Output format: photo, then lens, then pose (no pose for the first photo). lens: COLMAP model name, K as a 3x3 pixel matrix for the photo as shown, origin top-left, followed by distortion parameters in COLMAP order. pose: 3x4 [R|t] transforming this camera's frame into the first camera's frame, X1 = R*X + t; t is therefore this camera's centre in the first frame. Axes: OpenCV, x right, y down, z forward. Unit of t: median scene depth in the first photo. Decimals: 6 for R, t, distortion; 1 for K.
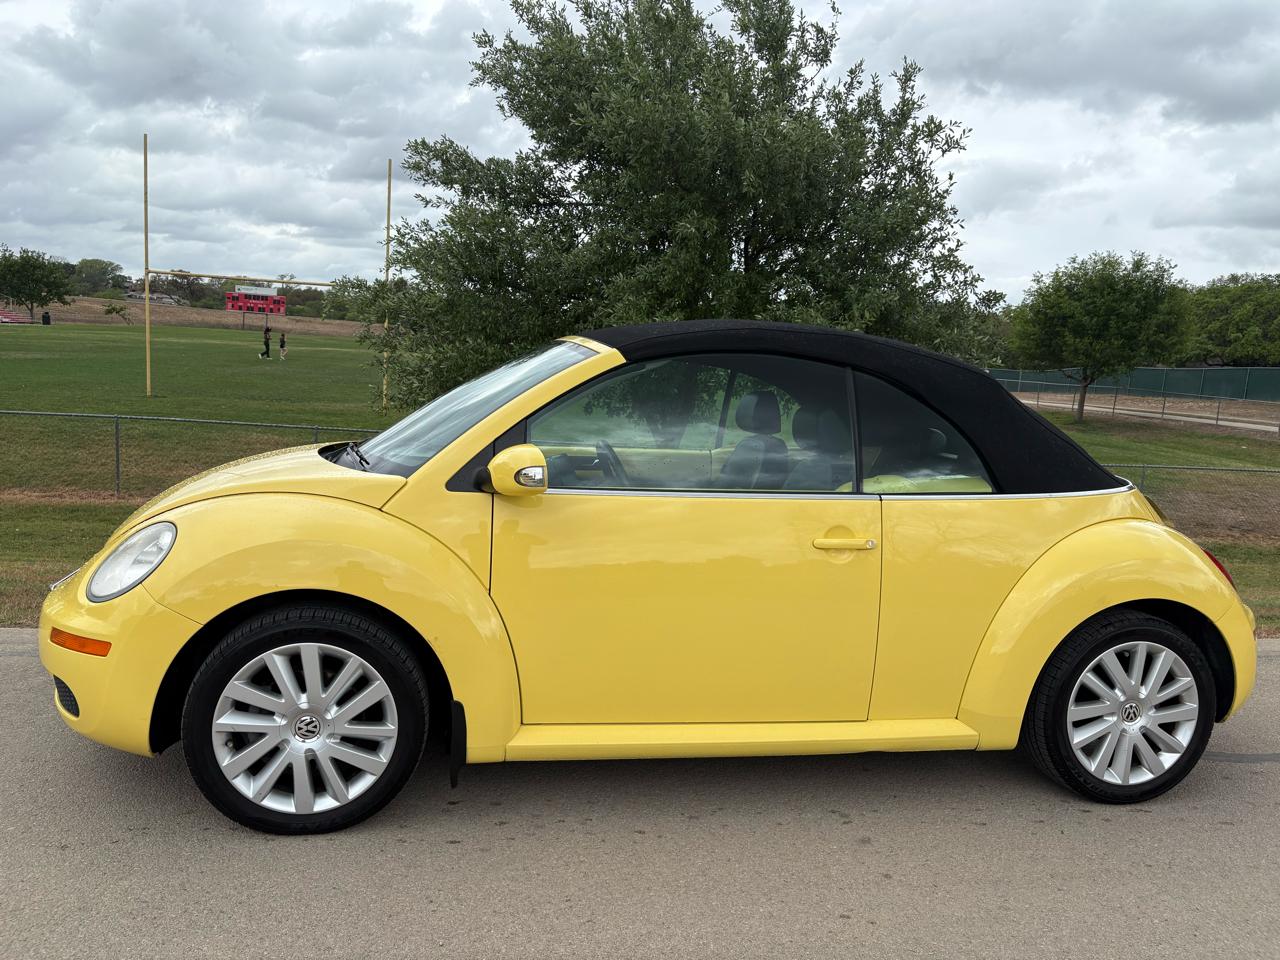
lens RADIAL K [[959.0, 0, 632.3], [0, 959.0, 480.2], [0, 0, 1]] dist [0.015565, -0.005247]
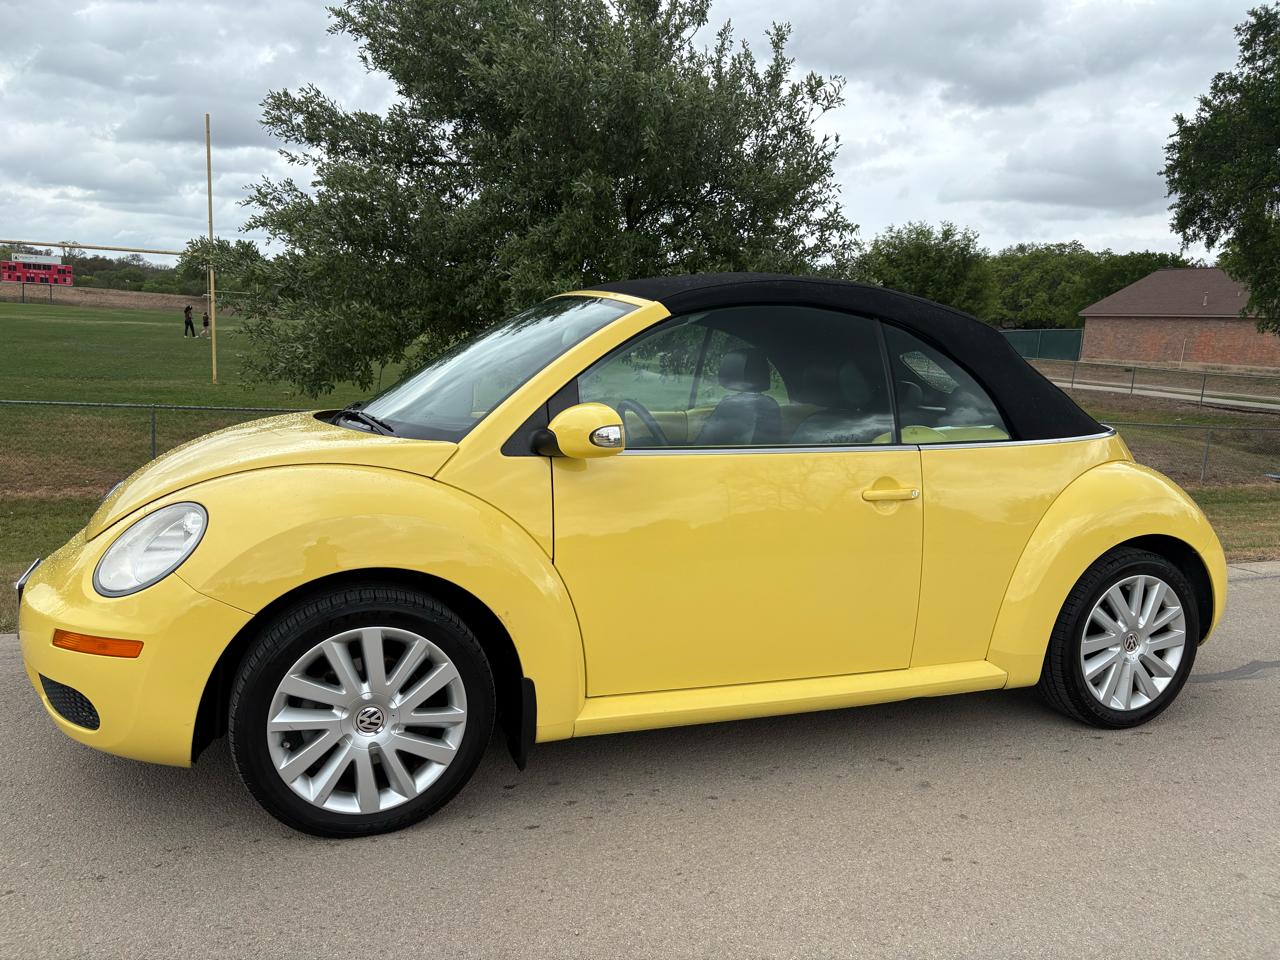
lens RADIAL K [[959.0, 0, 632.3], [0, 959.0, 480.2], [0, 0, 1]] dist [0.015565, -0.005247]
pose [[0.984340, -0.040834, 0.171486, -0.203410], [0.035564, 0.998799, 0.033697, 0.007223], [-0.172656, -0.027070, 0.984610, 0.055327]]
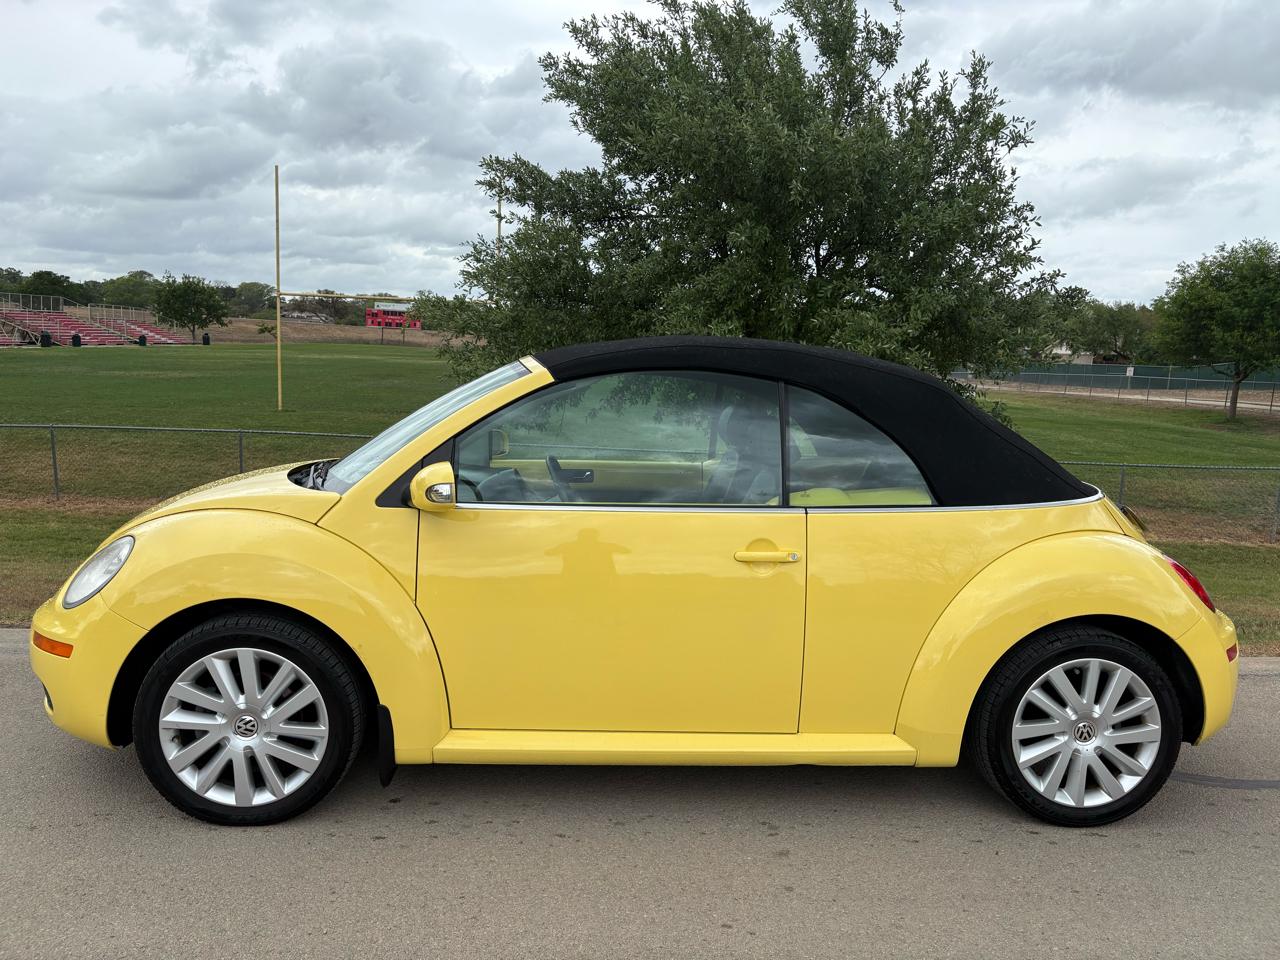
lens RADIAL K [[959.0, 0, 632.3], [0, 959.0, 480.2], [0, 0, 1]] dist [0.015565, -0.005247]
pose [[0.991825, -0.007509, -0.127386, 0.197283], [0.006648, 0.999952, -0.007179, -0.007631], [0.127434, 0.006273, 0.991827, -0.016642]]
